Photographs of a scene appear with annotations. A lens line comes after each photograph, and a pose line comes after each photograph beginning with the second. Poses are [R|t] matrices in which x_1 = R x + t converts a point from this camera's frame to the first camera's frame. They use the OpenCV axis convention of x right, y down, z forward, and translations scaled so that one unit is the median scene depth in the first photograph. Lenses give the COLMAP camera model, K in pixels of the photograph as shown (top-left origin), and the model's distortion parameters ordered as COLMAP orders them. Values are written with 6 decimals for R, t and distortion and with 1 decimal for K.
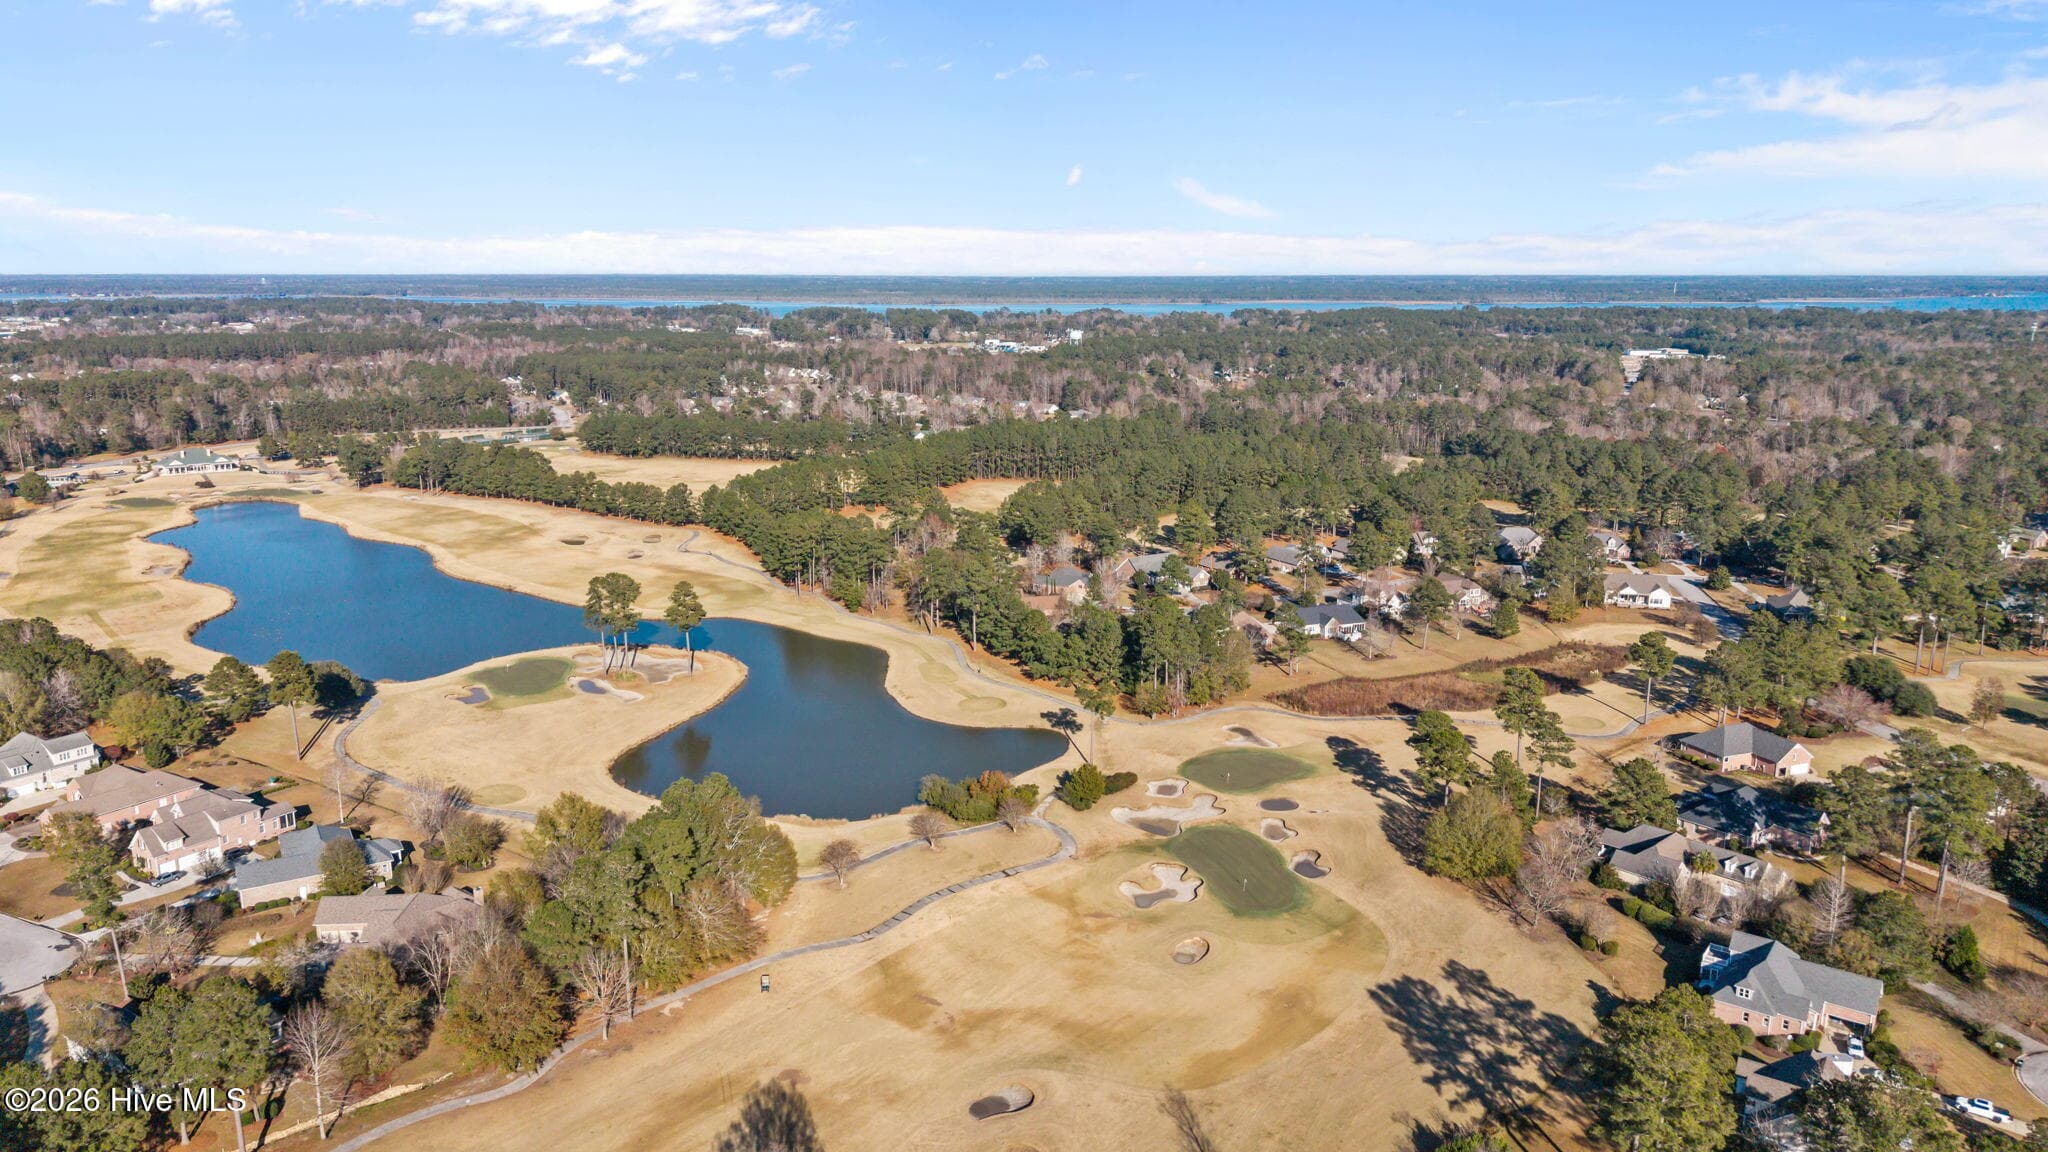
lens RADIAL K [[1368.6, 0, 1024.0], [0, 1368.6, 576.0], [0, 0, 1]] dist [0.035876, -0.050749]
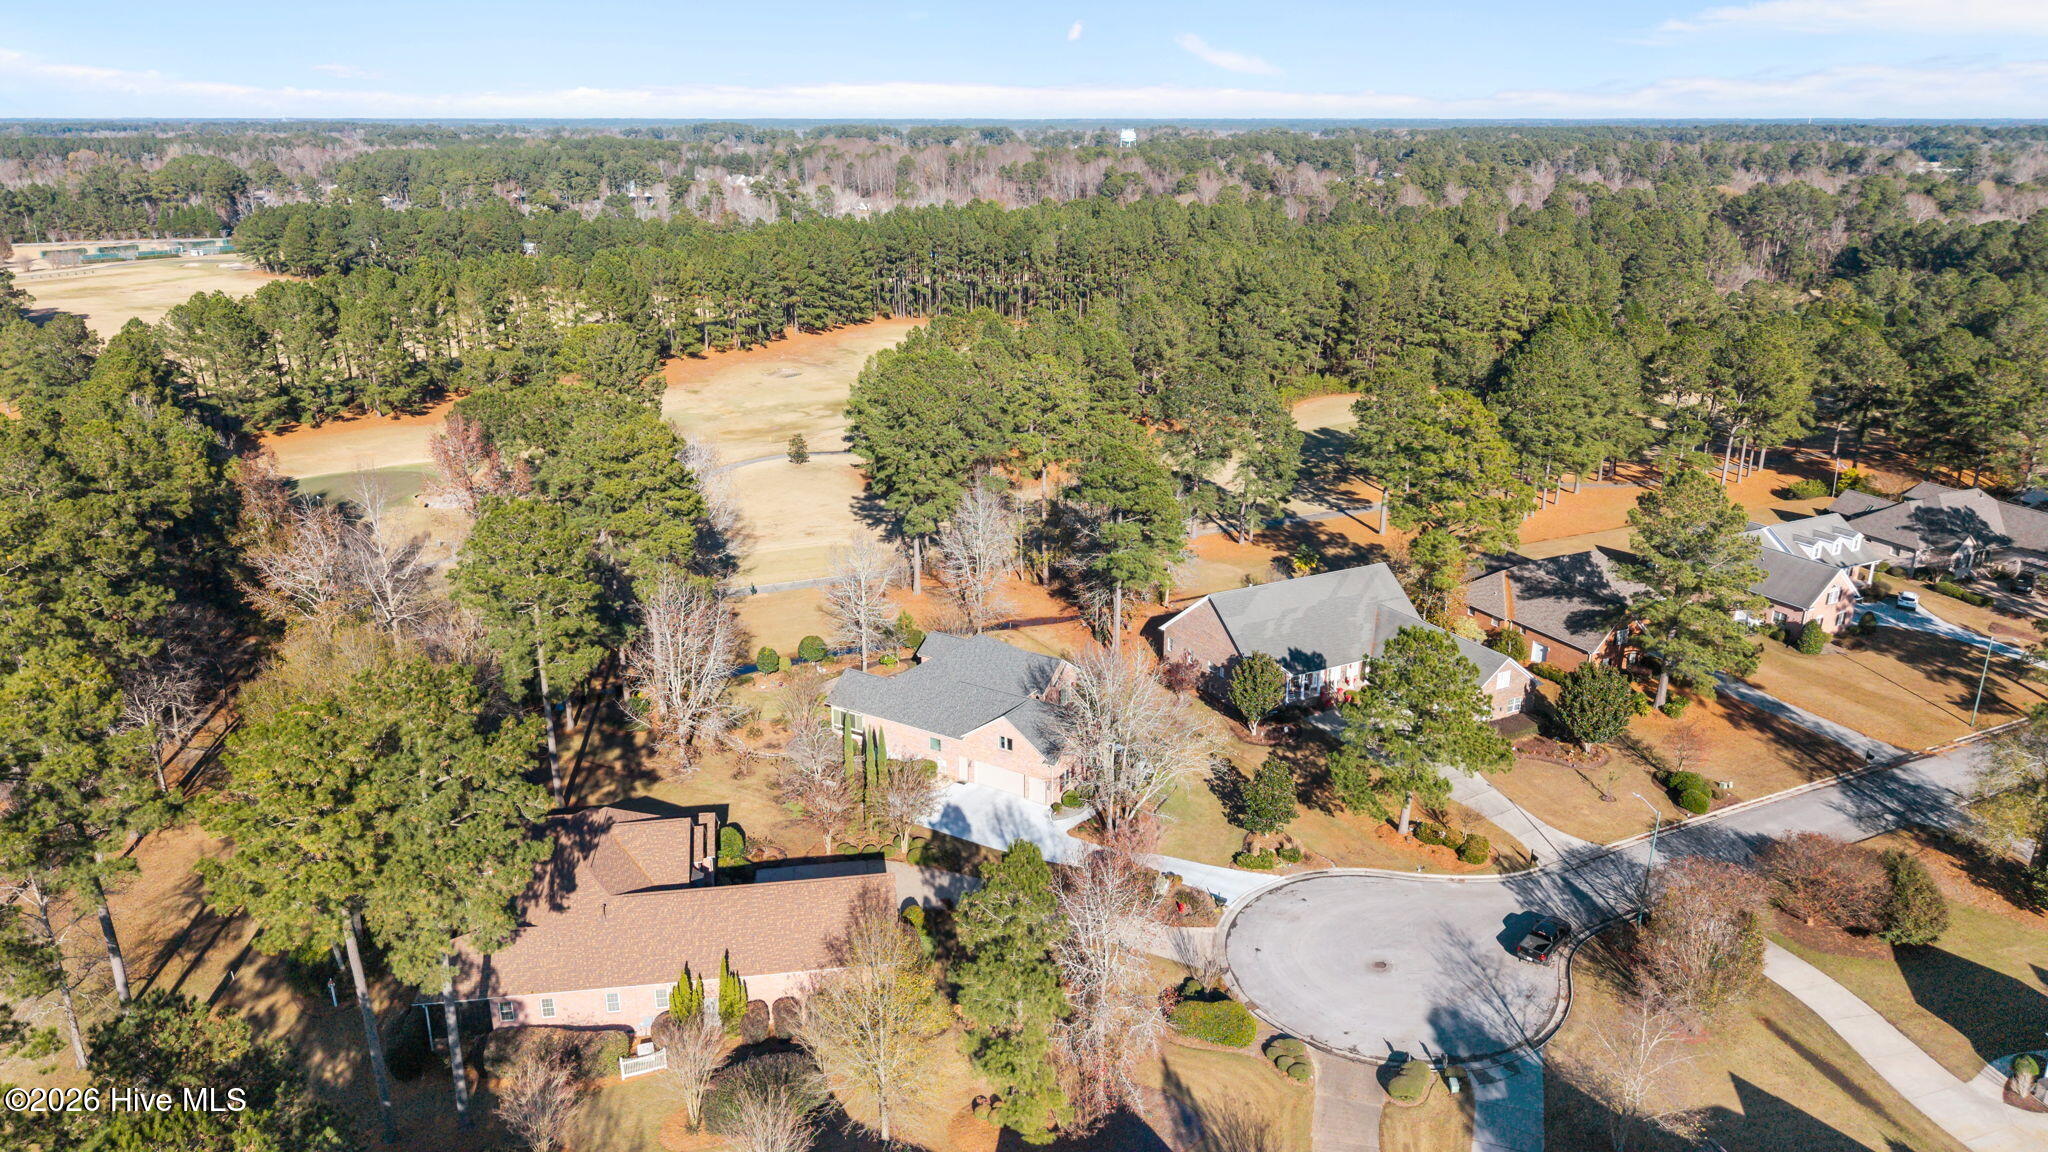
lens RADIAL K [[1368.6, 0, 1024.0], [0, 1368.6, 576.0], [0, 0, 1]] dist [0.035876, -0.050749]
pose [[0.999024, 0.013584, -0.042034, 0.040288], [-0.009134, 0.994505, 0.104290, -0.034678], [0.043220, -0.103805, 0.993658, 0.576397]]
